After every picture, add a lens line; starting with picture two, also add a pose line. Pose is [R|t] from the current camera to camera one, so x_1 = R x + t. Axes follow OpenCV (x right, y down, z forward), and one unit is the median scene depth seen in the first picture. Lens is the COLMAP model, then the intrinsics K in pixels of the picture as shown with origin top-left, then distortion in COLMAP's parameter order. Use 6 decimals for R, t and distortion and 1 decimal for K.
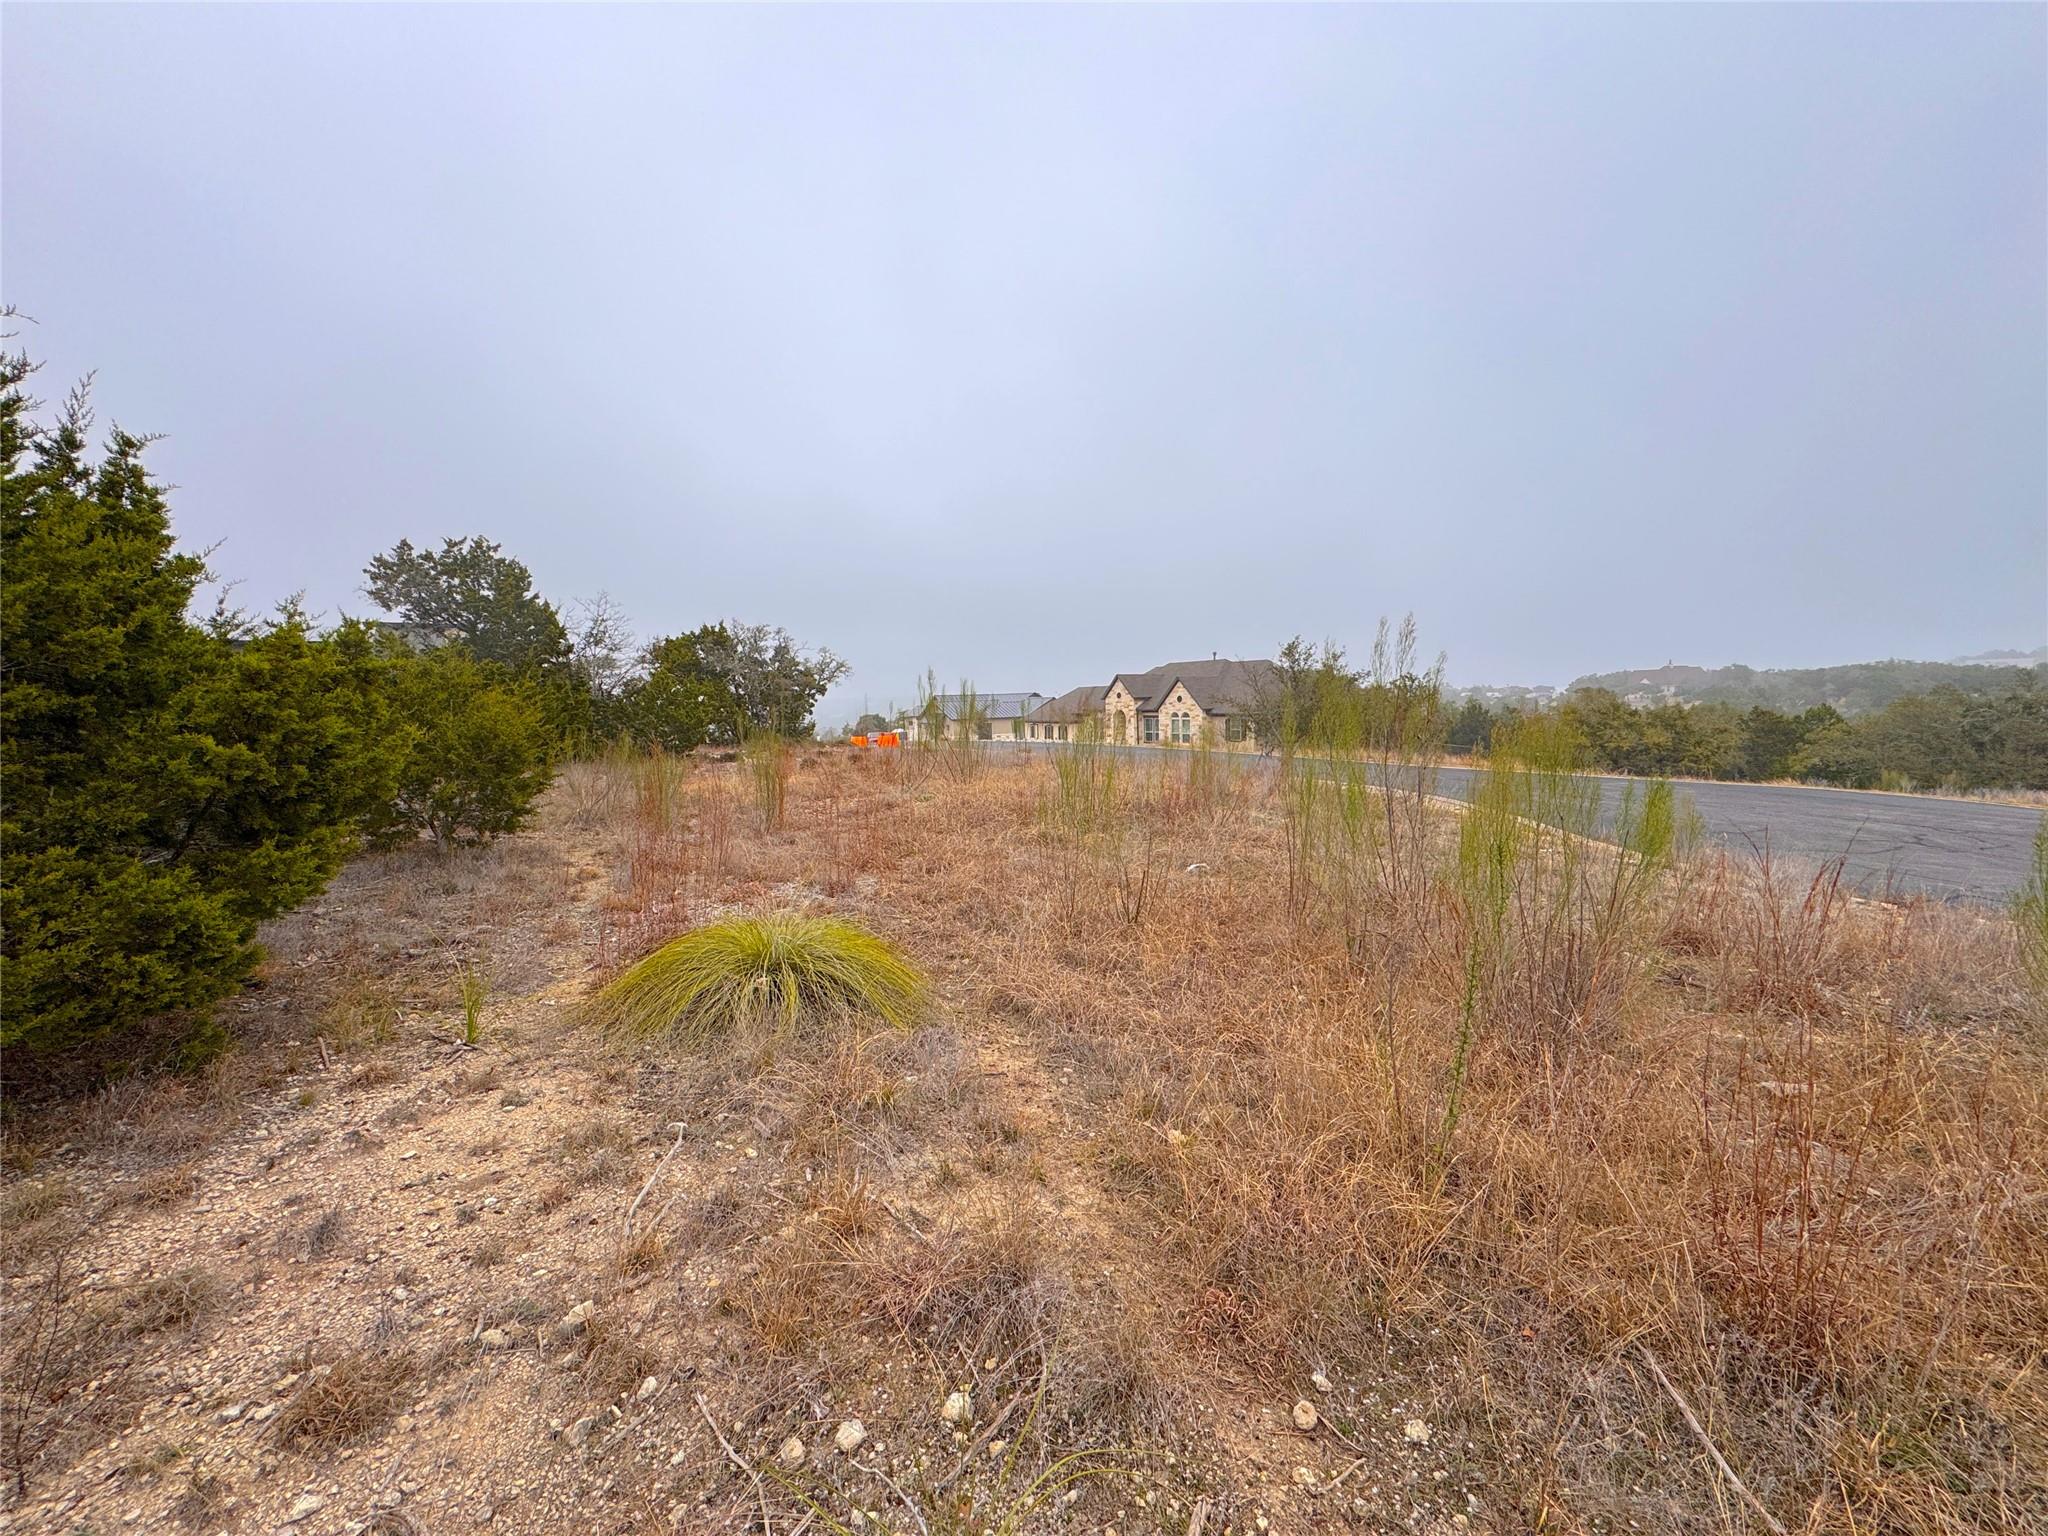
lens RADIAL K [[817.1, 0, 1040.5], [0, 817.1, 760.3], [0, 0, 1]] dist [-0.009216, 0.002844]
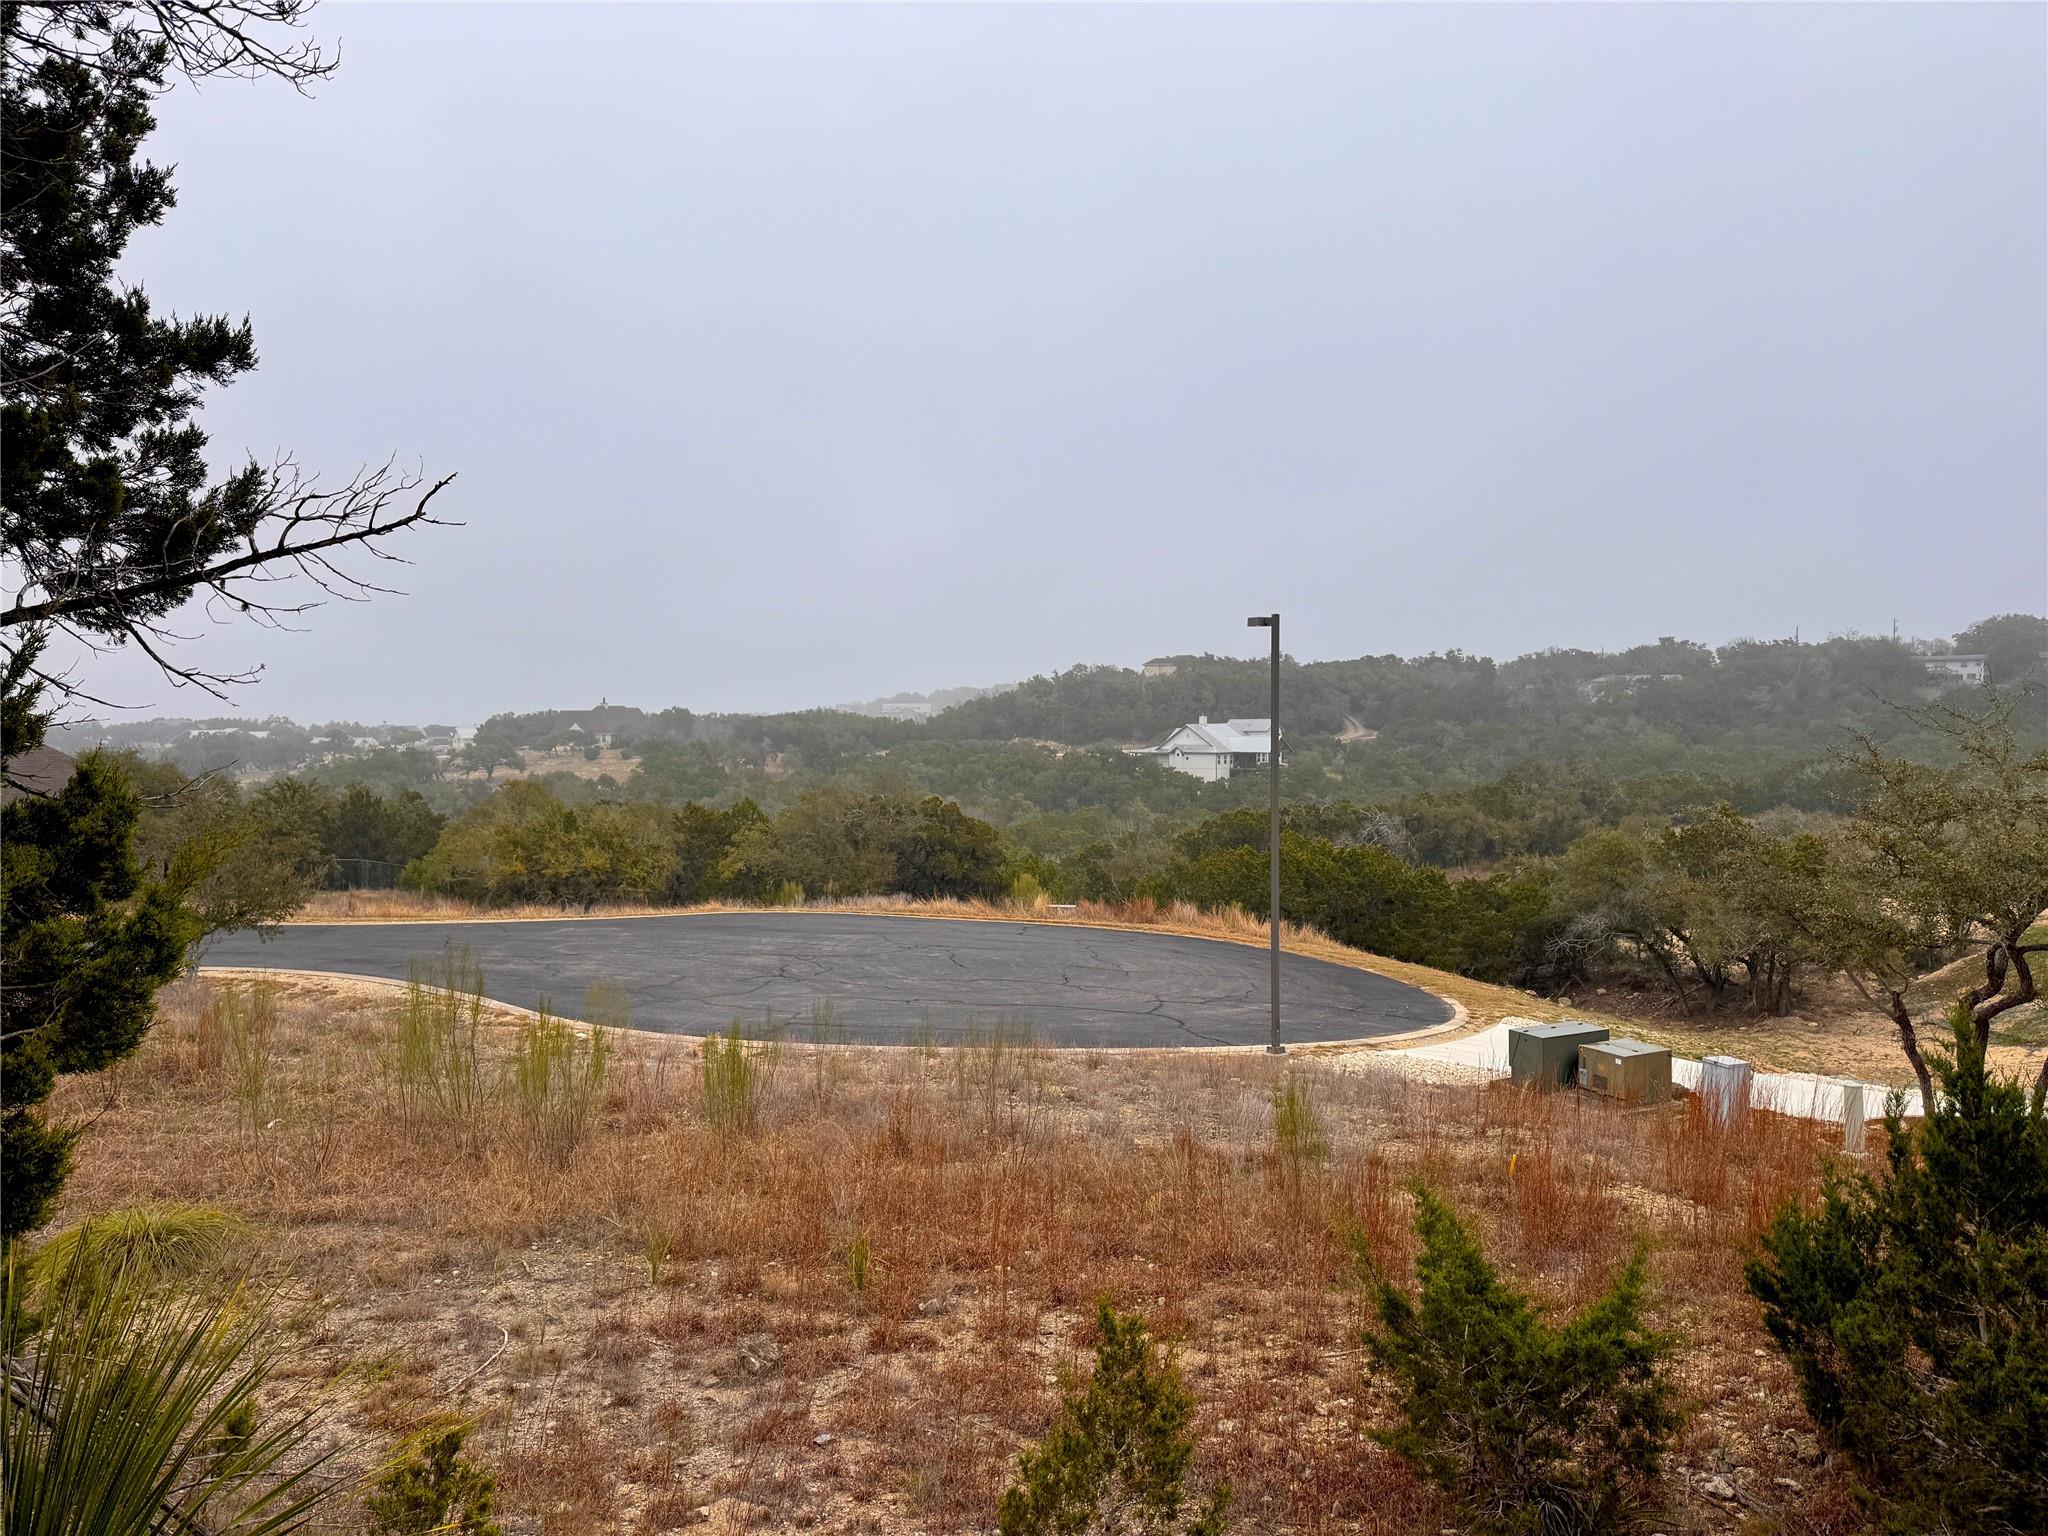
lens RADIAL K [[1438.0, 0, 1006.5], [0, 1438.0, 765.6], [0, 0, 1]] dist [0.065409, -0.081277]
pose [[0.600374, -0.020813, 0.799449, -0.150773], [0.064427, 0.997671, -0.022411, -0.048685], [-0.797120, 0.064961, 0.600316, -0.203305]]
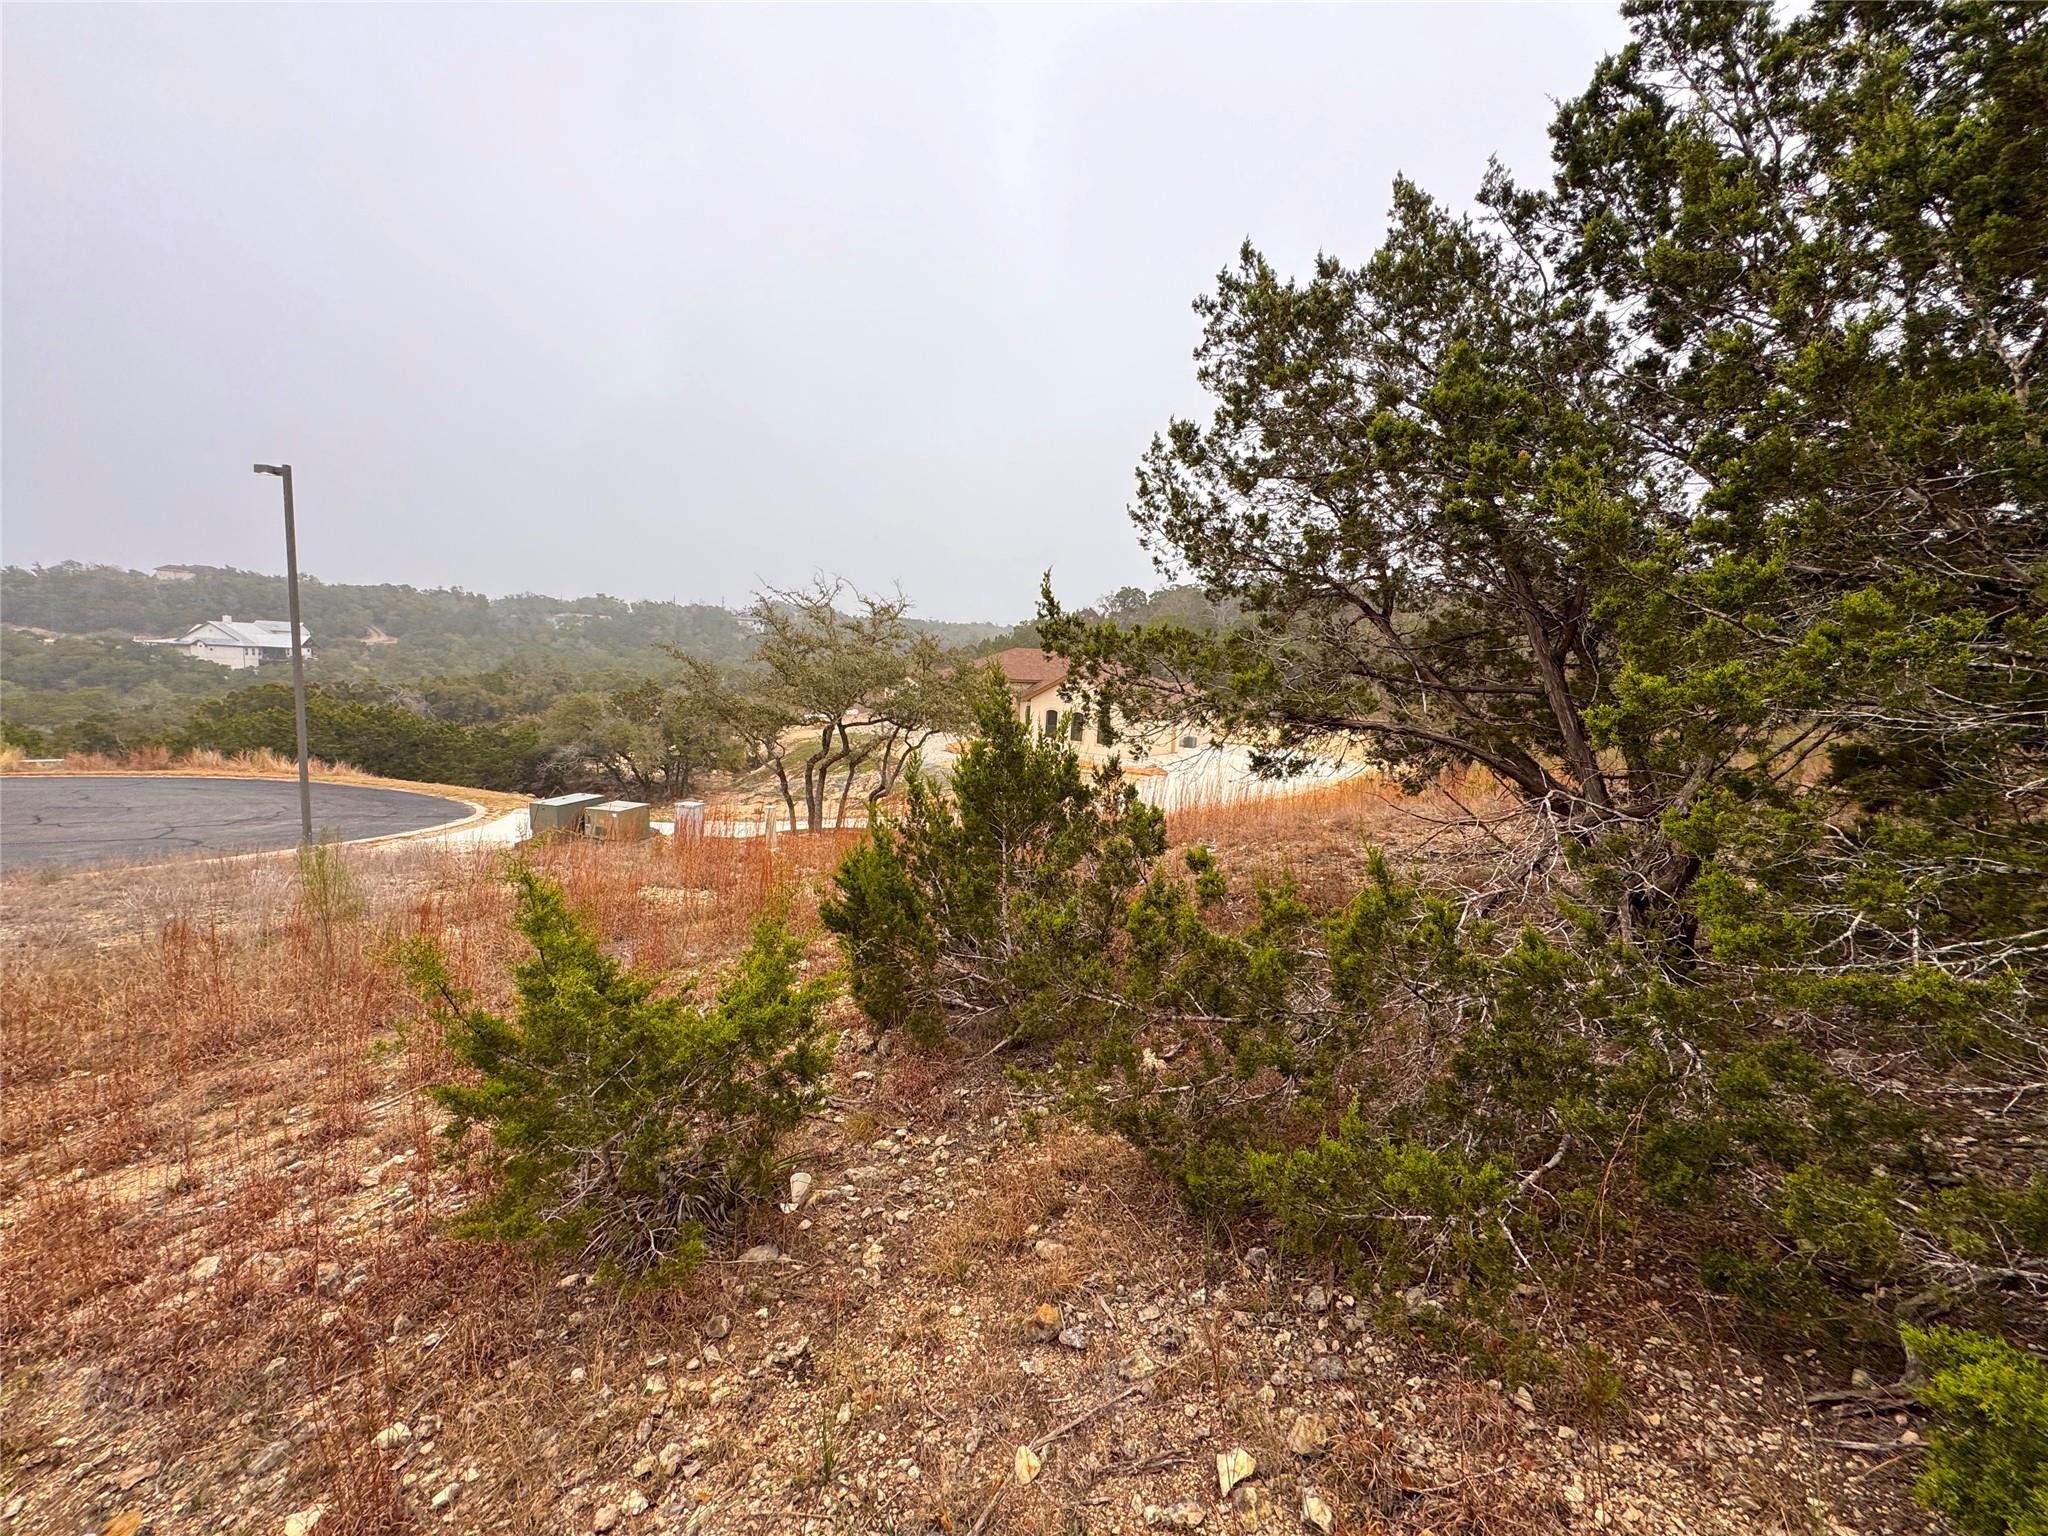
lens RADIAL K [[817.1, 0, 1031.6], [0, 817.1, 766.0], [0, 0, 1]] dist [-0.009216, 0.002844]
pose [[-0.261956, -0.122720, 0.957246, -0.072787], [0.027093, 0.990556, 0.134405, -0.020662], [-0.964700, 0.061143, -0.256157, -0.165803]]
